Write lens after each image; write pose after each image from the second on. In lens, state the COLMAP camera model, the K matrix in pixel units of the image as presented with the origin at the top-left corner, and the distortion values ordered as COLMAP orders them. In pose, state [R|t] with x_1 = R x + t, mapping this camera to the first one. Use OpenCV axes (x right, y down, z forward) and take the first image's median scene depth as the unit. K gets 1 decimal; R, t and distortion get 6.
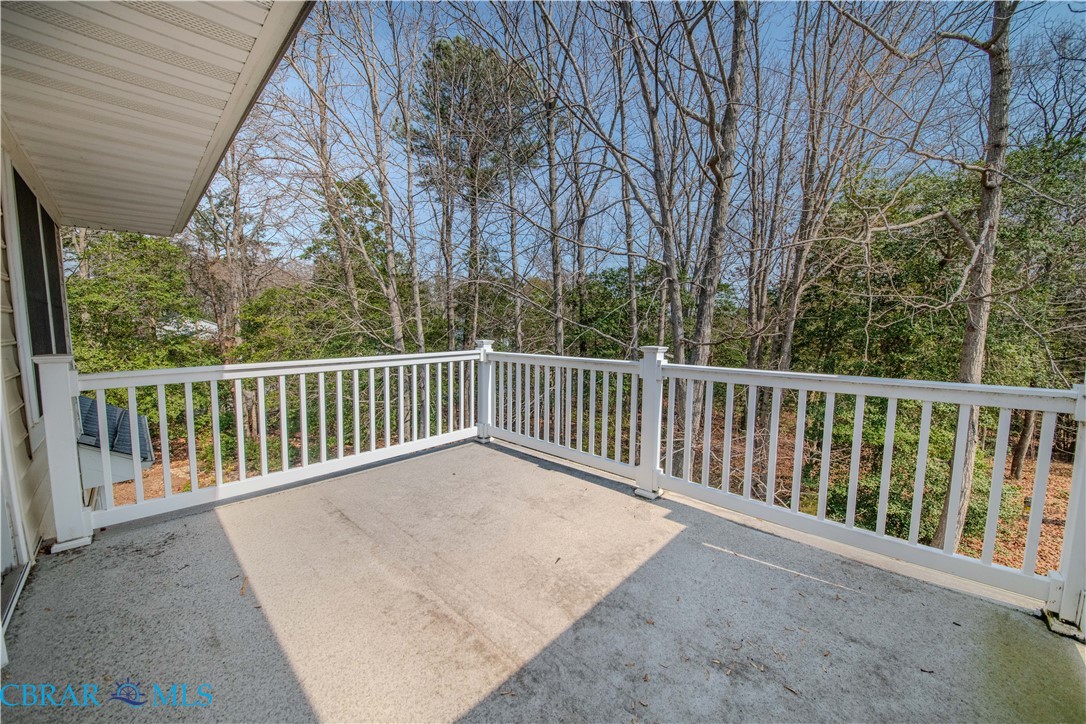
lens RADIAL K [[402.8, 0, 546.9], [0, 402.8, 357.6], [0, 0, 1]] dist [-0.012817, -0.003270]
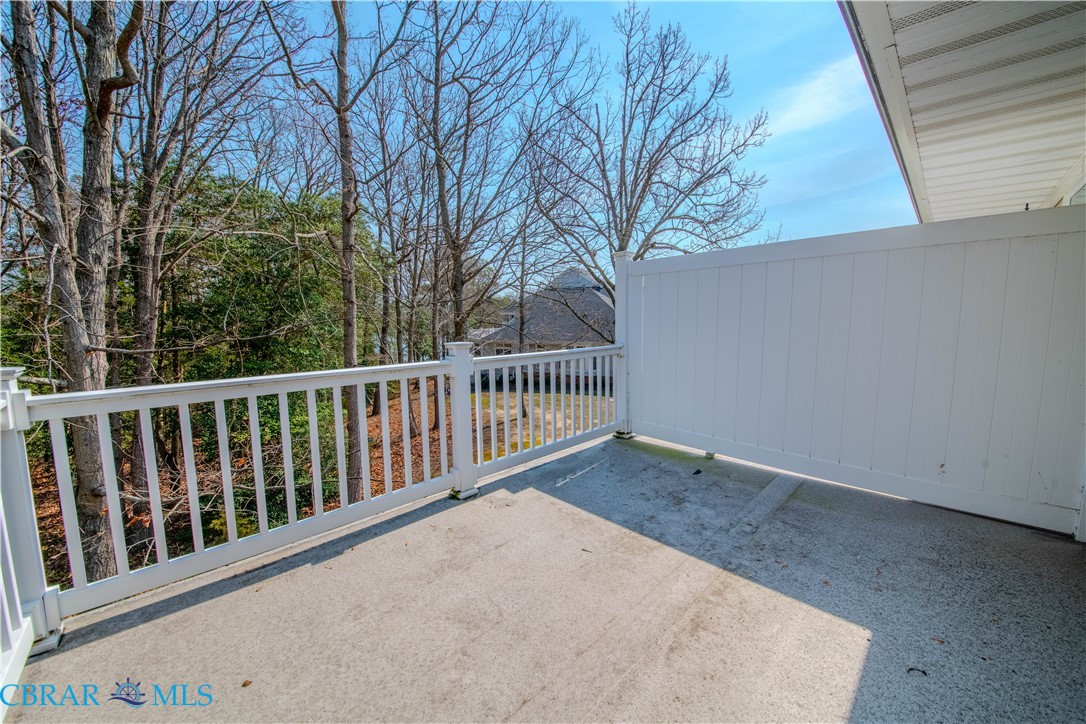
lens RADIAL K [[402.8, 0, 547.2], [0, 402.8, 358.0], [0, 0, 1]] dist [-0.012817, -0.003270]
pose [[0.035052, -0.101915, 0.994175, -0.777209], [0.103727, 0.989785, 0.097807, -0.068643], [-0.993988, 0.099694, 0.045265, 0.839715]]
